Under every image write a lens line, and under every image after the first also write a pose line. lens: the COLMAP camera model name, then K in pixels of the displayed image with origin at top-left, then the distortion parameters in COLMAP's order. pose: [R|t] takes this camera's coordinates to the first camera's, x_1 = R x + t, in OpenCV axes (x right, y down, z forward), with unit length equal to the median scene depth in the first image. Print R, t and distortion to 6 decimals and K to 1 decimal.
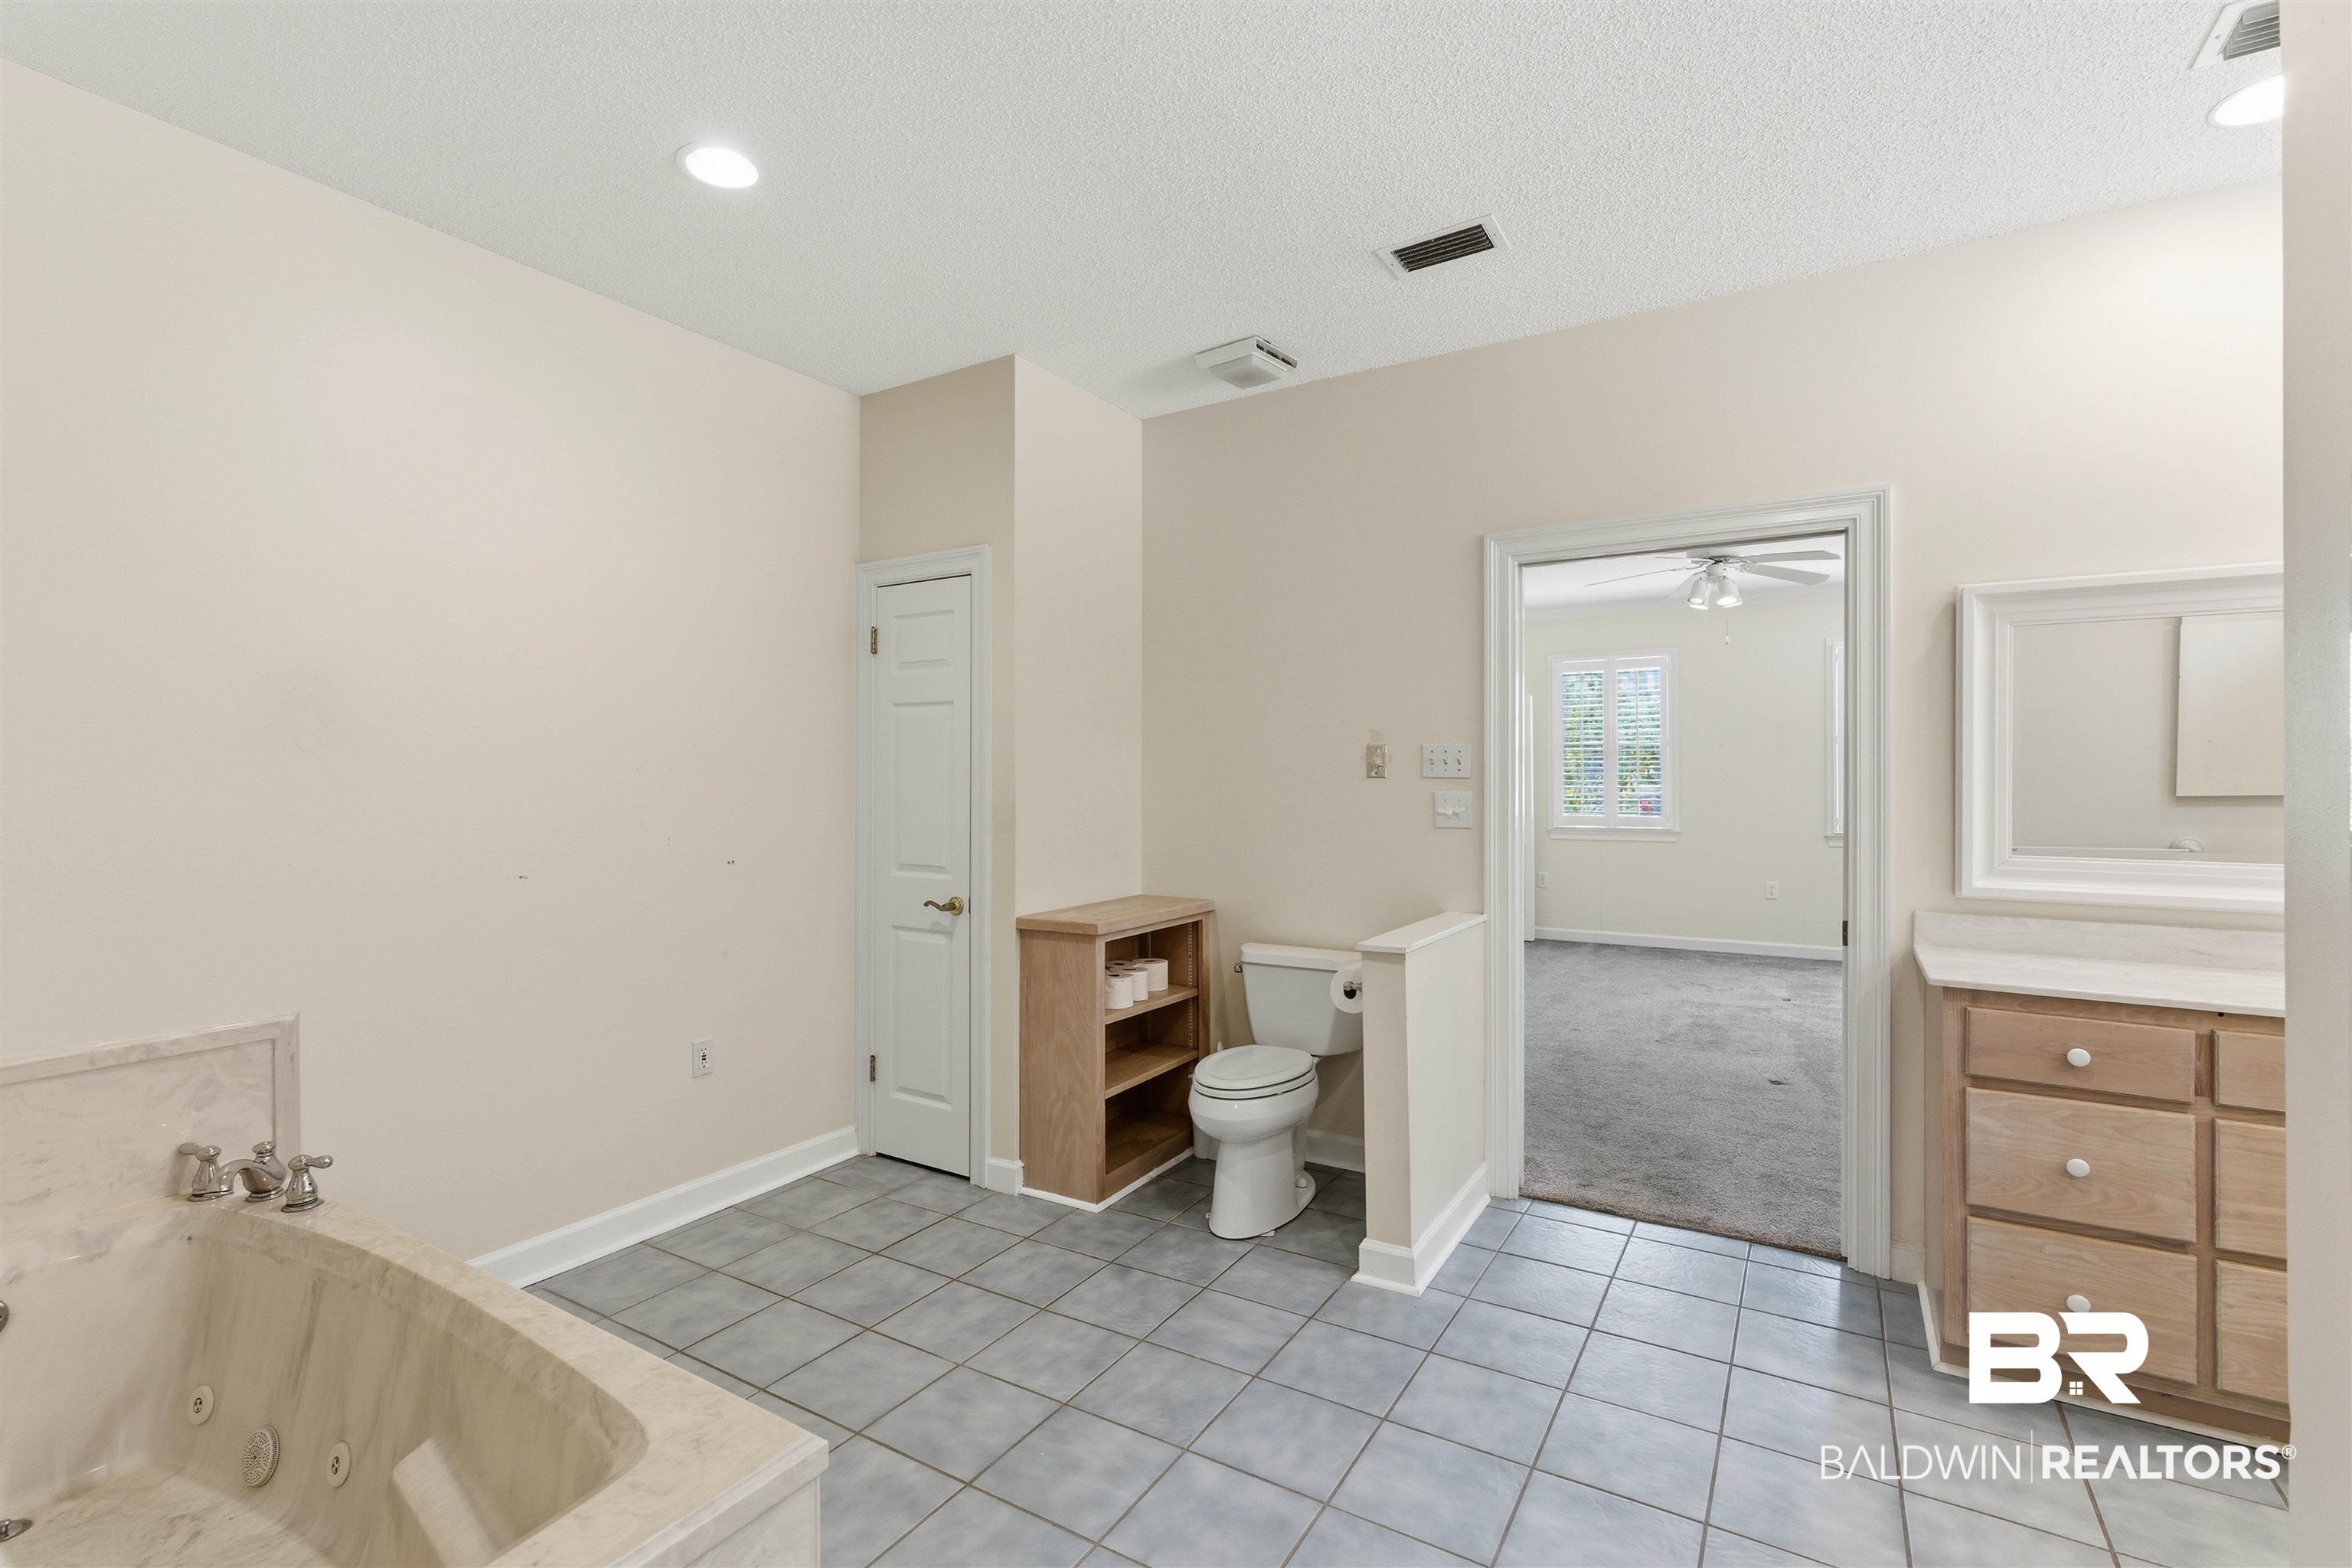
lens RADIAL K [[1062.0, 0, 1175.4], [0, 1062.0, 782.9], [0, 0, 1]] dist [-0.000015, -0.000207]
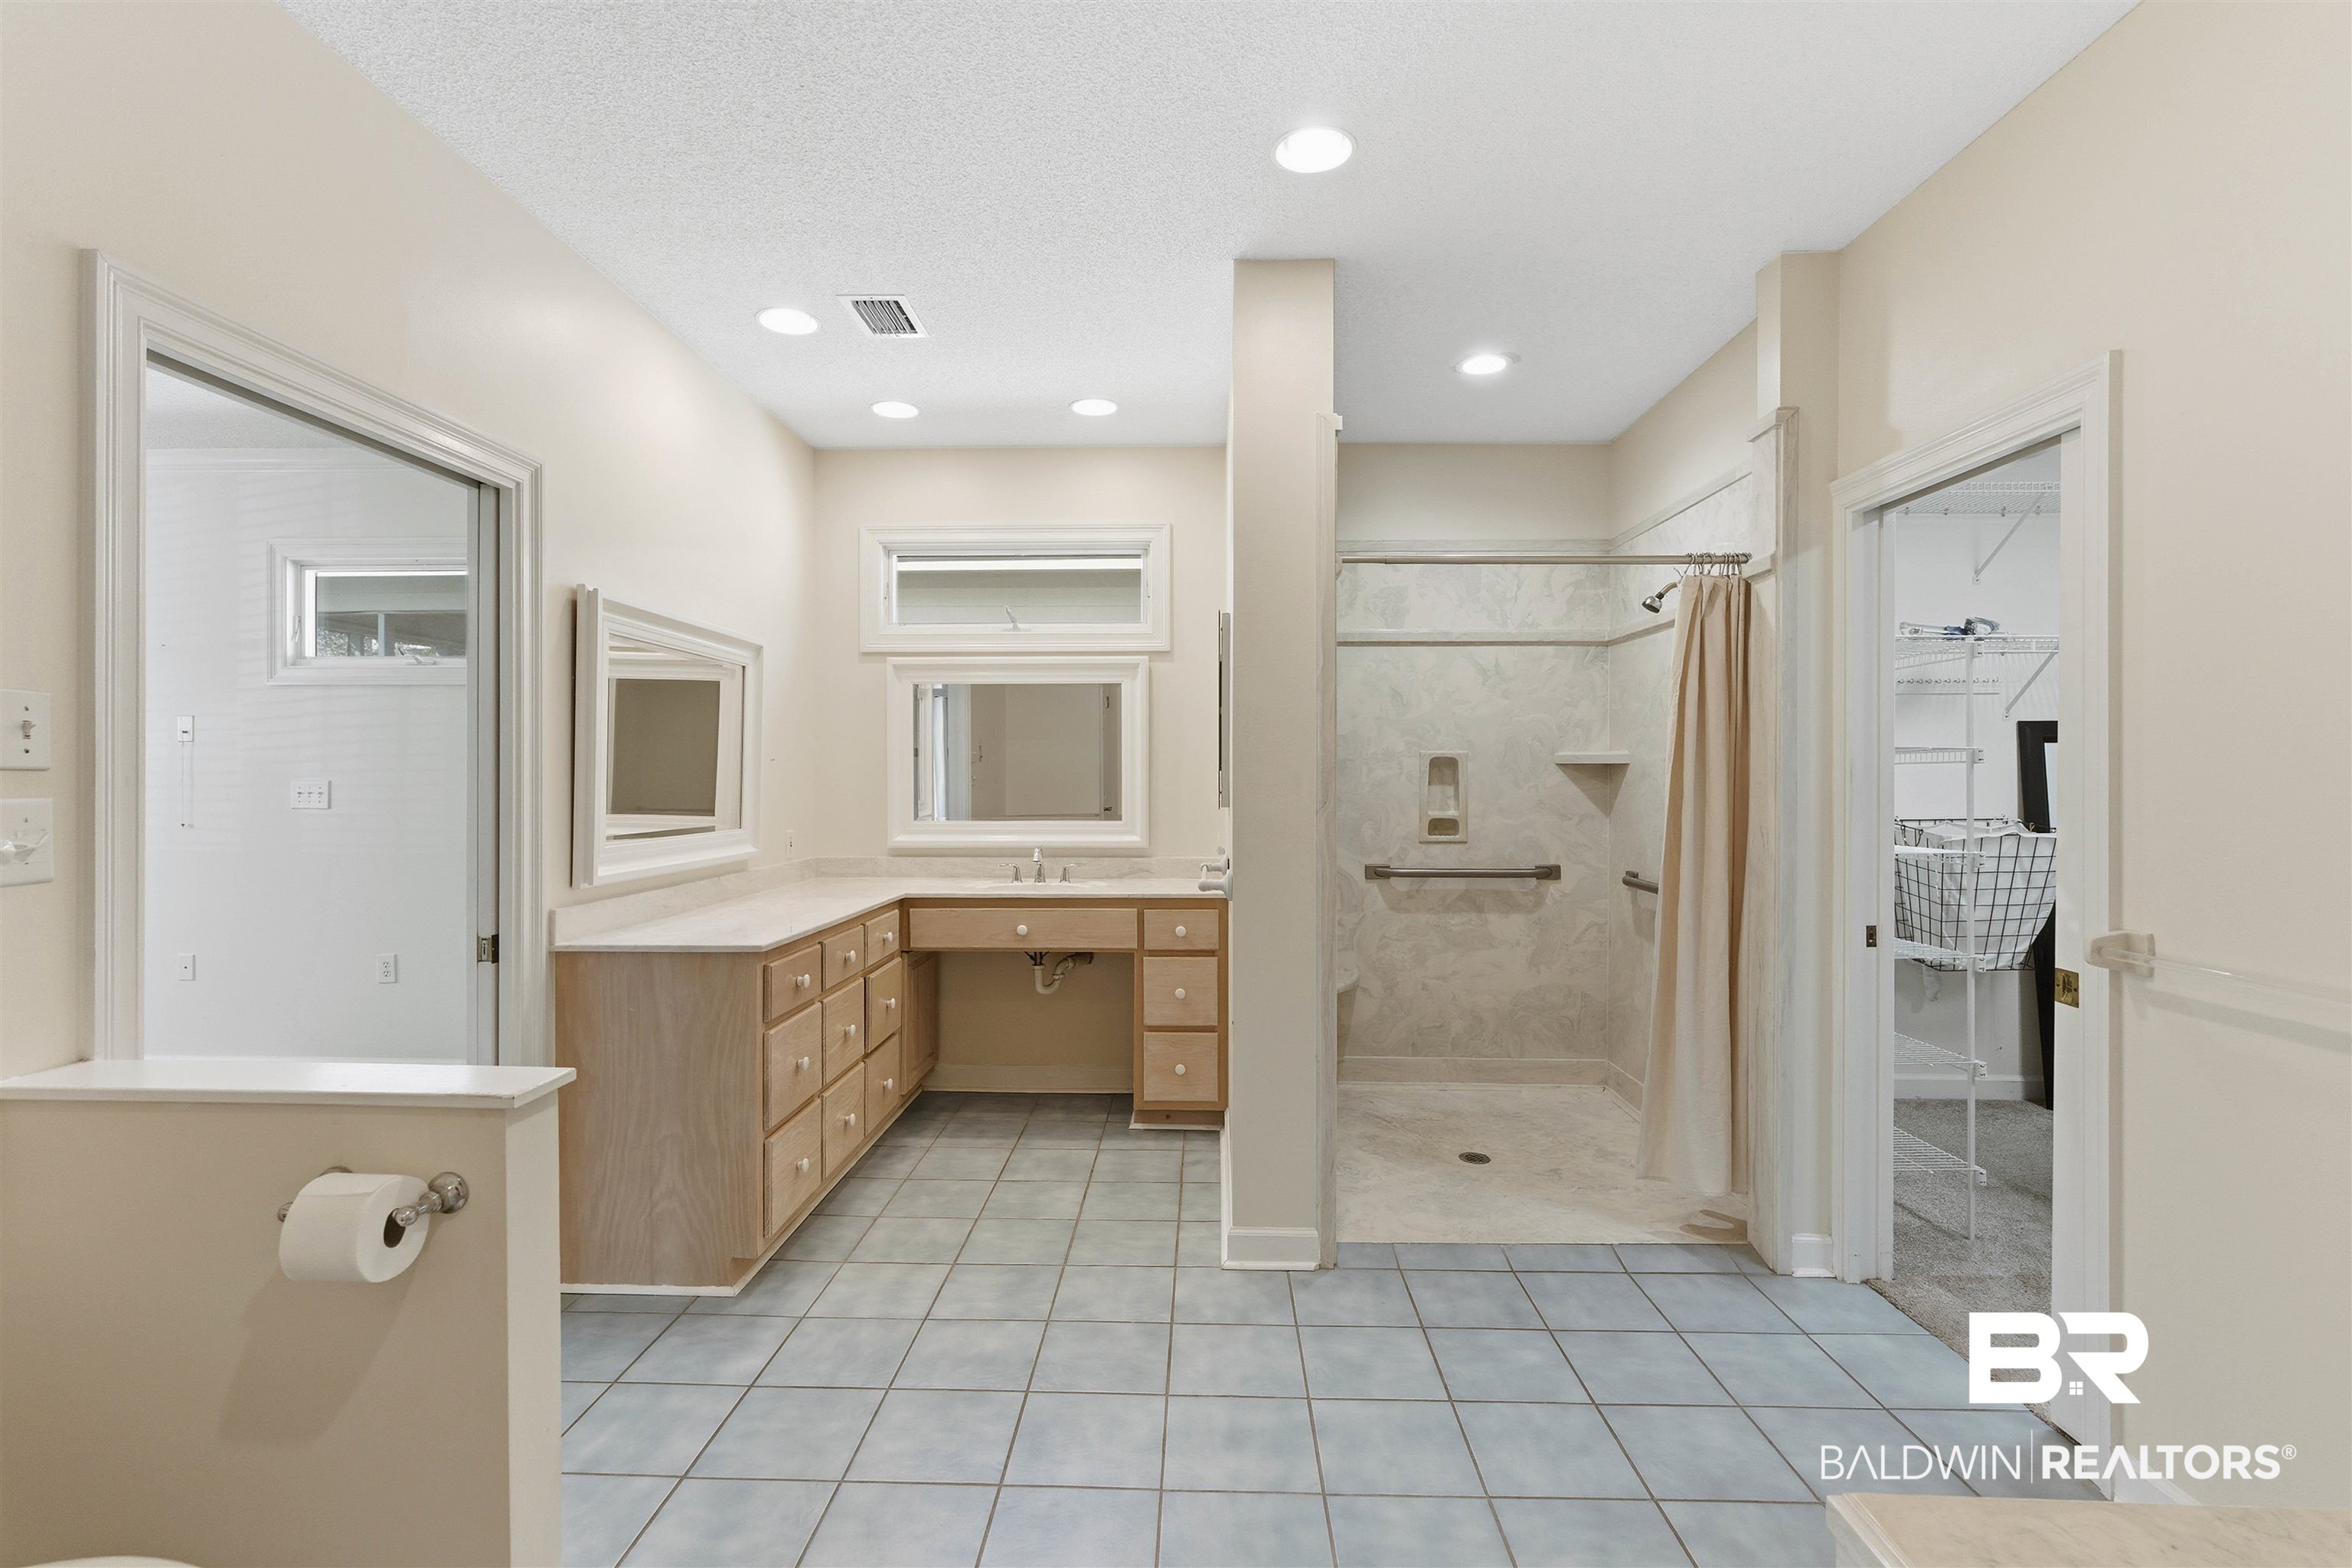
lens RADIAL K [[1062.0, 0, 1178.5], [0, 1062.0, 771.0], [0, 0, 1]] dist [-0.000015, -0.000207]
pose [[-0.494016, 0.002672, 0.869449, -0.517940], [0.002851, 0.999995, -0.001453, -0.002747], [-0.869448, 0.001761, -0.494021, 1.181522]]
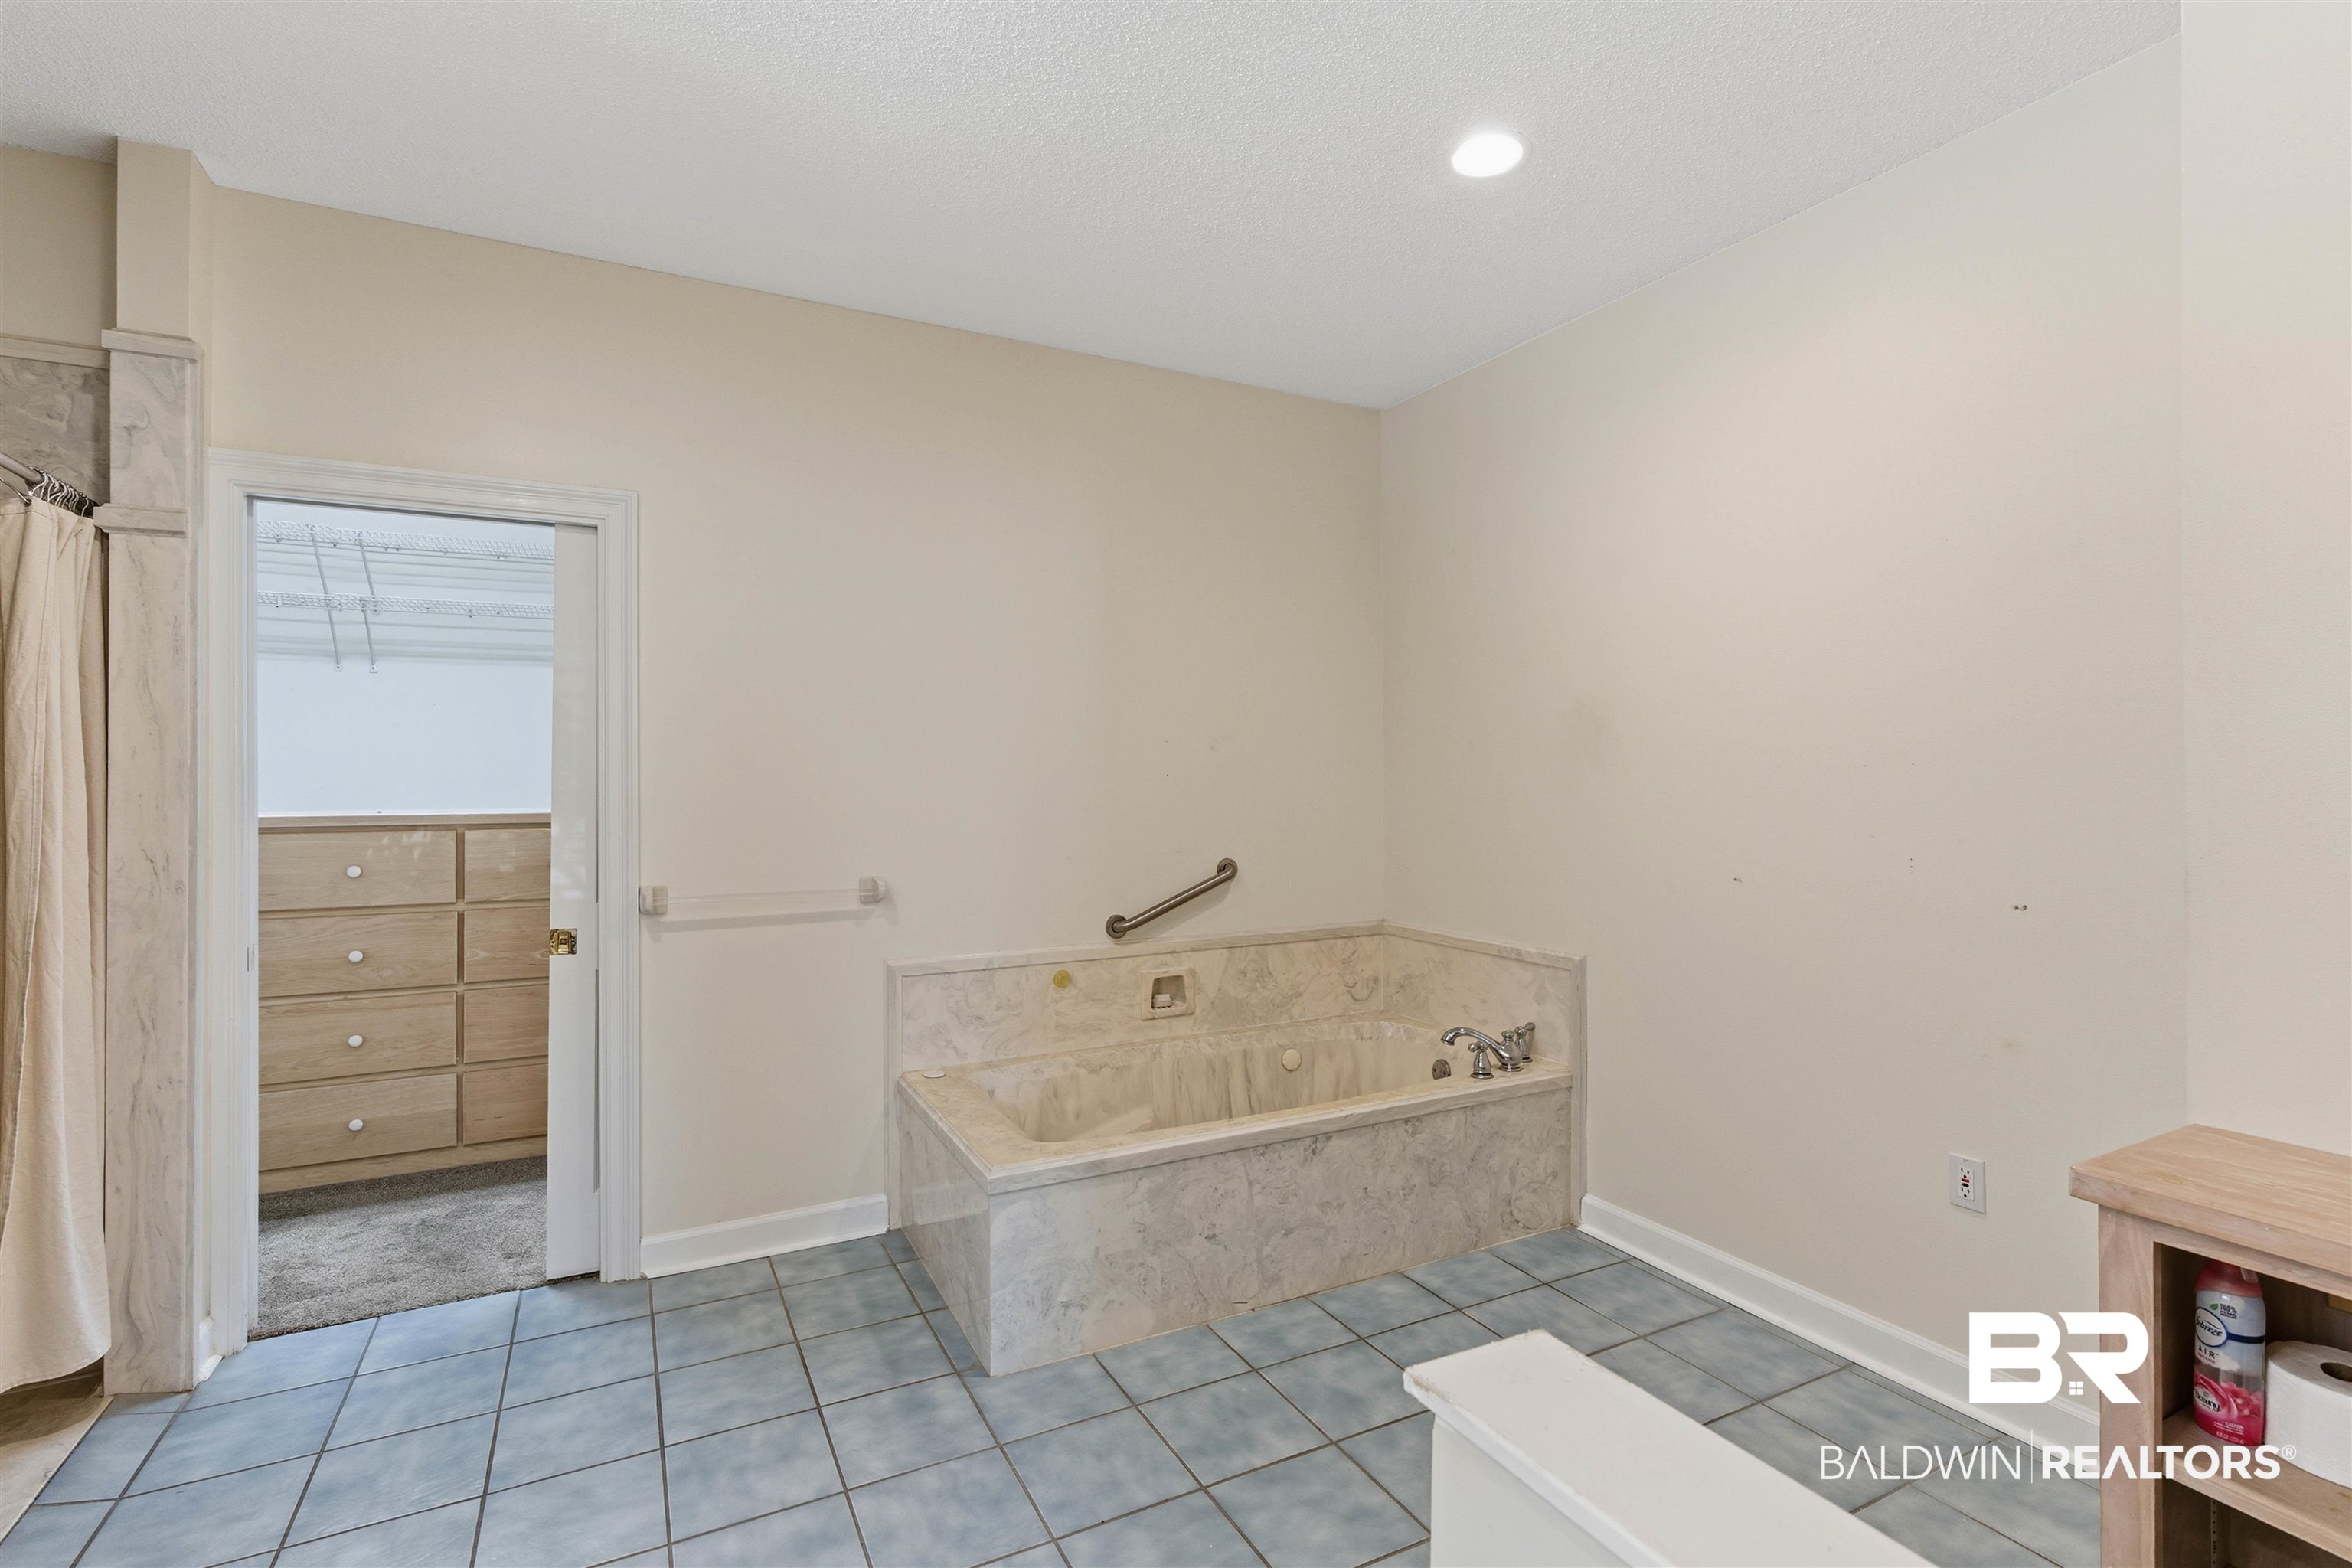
lens RADIAL K [[1062.0, 0, 1166.1], [0, 1062.0, 777.7], [0, 0, 1]] dist [-0.000015, -0.000207]
pose [[-0.525171, 0.003252, -0.850991, 0.578781], [-0.001347, 0.999988, 0.004652, -0.009298], [0.850996, 0.003590, -0.525160, 1.289865]]
